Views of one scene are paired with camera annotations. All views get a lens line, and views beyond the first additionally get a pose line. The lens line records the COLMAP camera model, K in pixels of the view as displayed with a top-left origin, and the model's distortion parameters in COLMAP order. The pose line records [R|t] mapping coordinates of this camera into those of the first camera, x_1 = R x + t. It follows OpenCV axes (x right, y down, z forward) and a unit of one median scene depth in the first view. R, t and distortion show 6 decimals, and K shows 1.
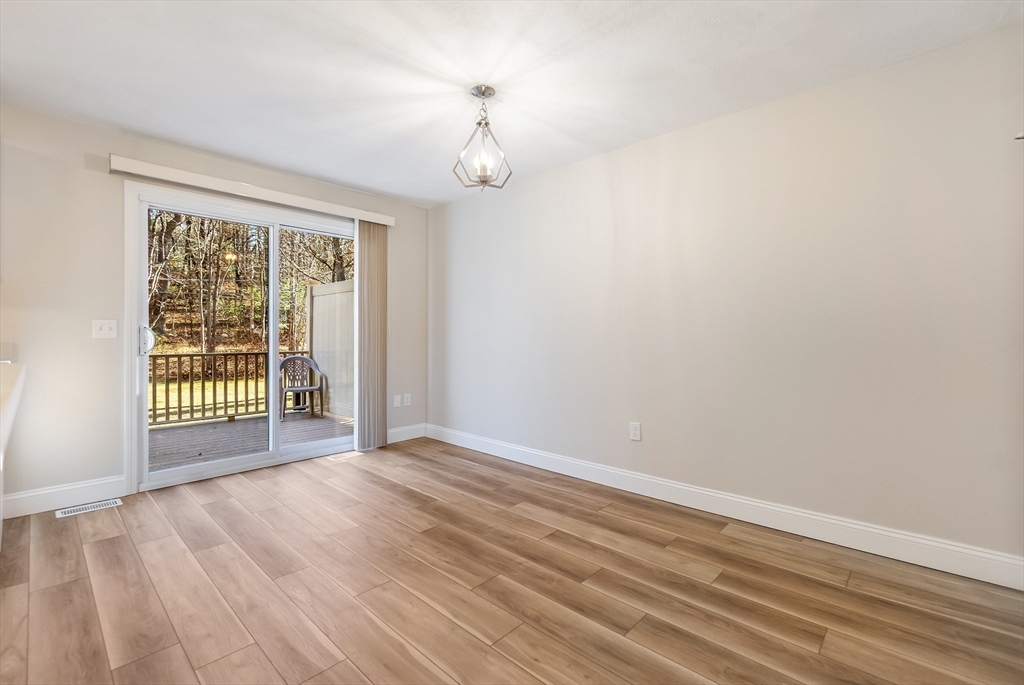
lens RADIAL K [[442.4, 0, 514.2], [0, 442.4, 338.9], [0, 0, 1]] dist [-0.007817, 0.000268]
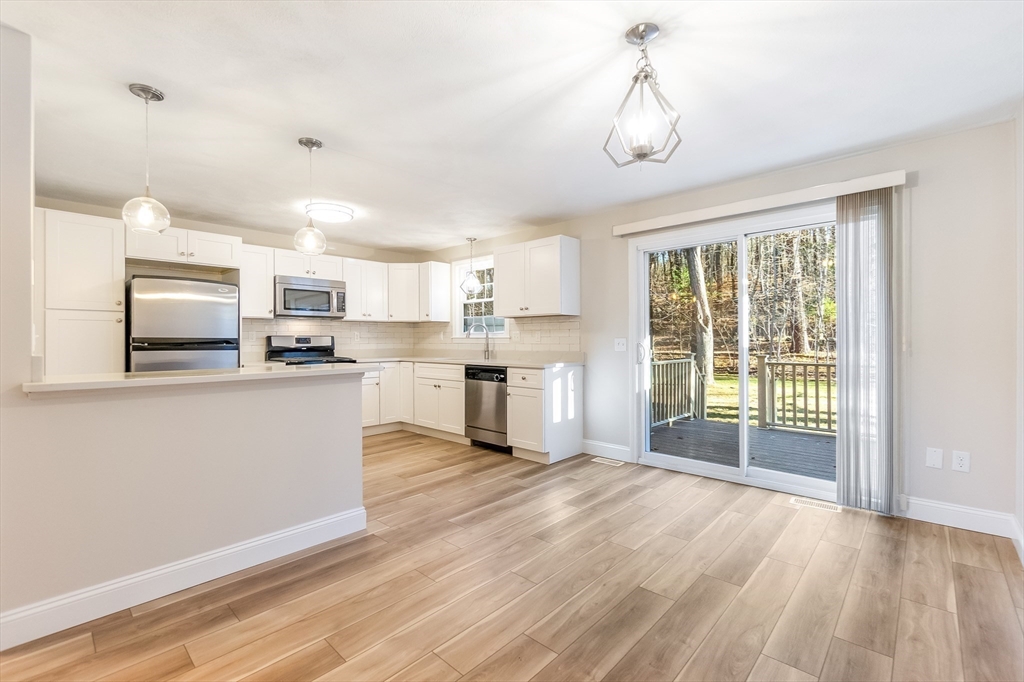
lens RADIAL K [[444.2, 0, 517.9], [0, 444.2, 339.0], [0, 0, 1]] dist [-0.005426, 0.001107]
pose [[0.003345, -0.004511, -0.999984, 0.654924], [-0.001565, 0.999989, -0.004516, -0.039501], [0.999993, 0.001580, 0.003338, 0.764384]]
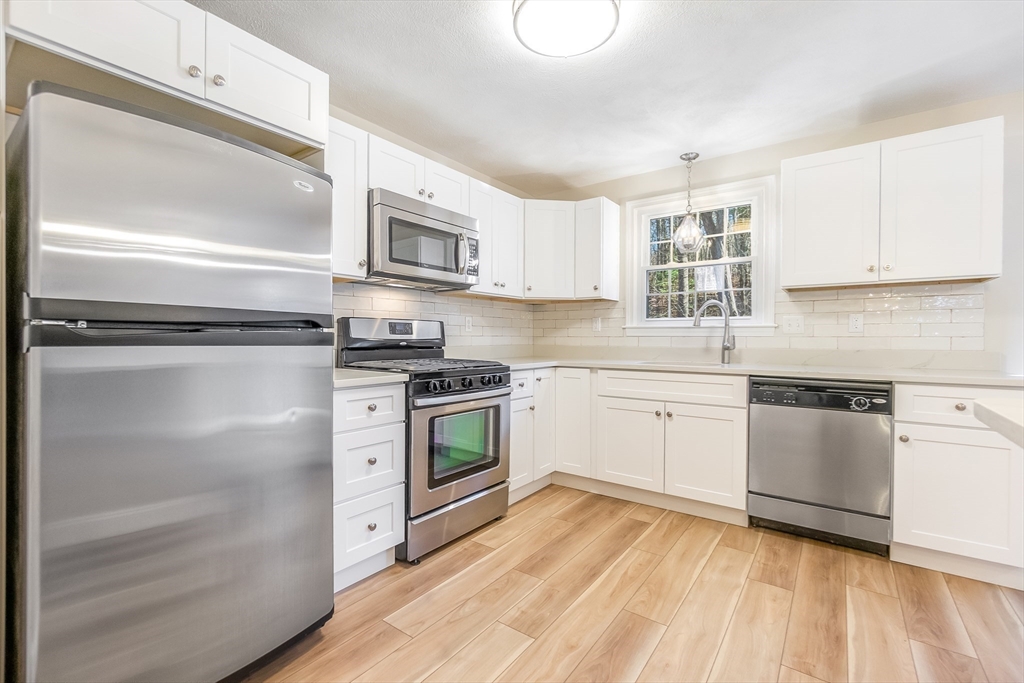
lens RADIAL K [[444.2, 0, 519.4], [0, 444.2, 337.9], [0, 0, 1]] dist [-0.005426, 0.001107]
pose [[0.118973, -0.002937, -0.992893, -0.362819], [-0.007910, 0.999961, -0.003905, -0.013197], [0.992866, 0.008318, 0.118945, -0.114452]]
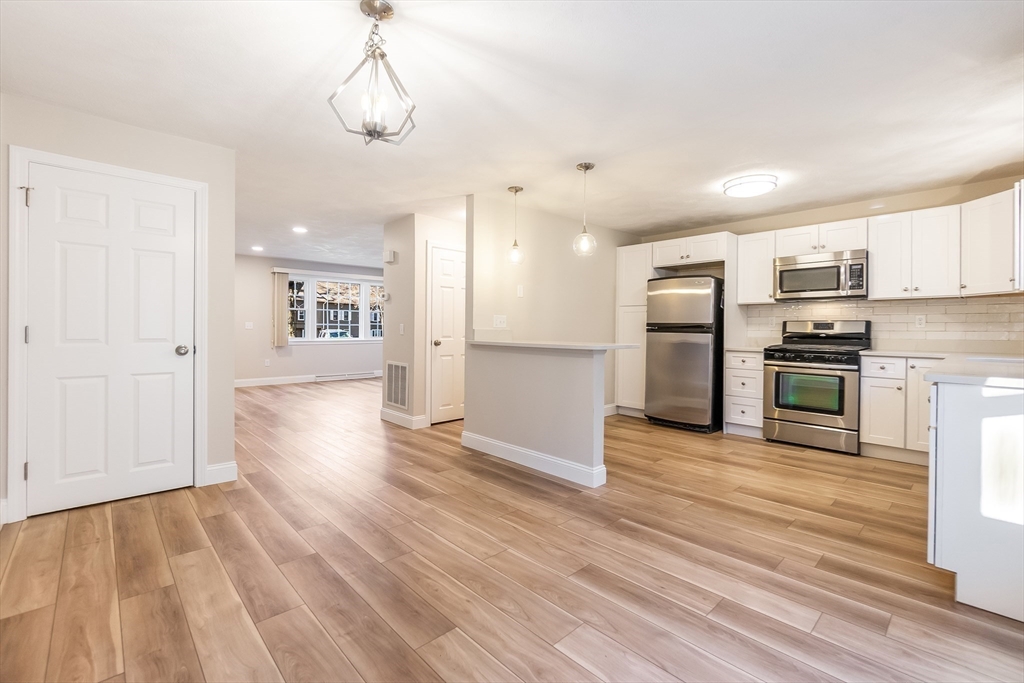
lens RADIAL K [[444.2, 0, 519.1], [0, 444.2, 338.6], [0, 0, 1]] dist [-0.005426, 0.001107]
pose [[-0.998170, -0.010765, 0.059504, -0.346054], [-0.009132, 0.999576, 0.027636, -0.027608], [-0.059776, 0.027042, -0.997845, 1.673363]]
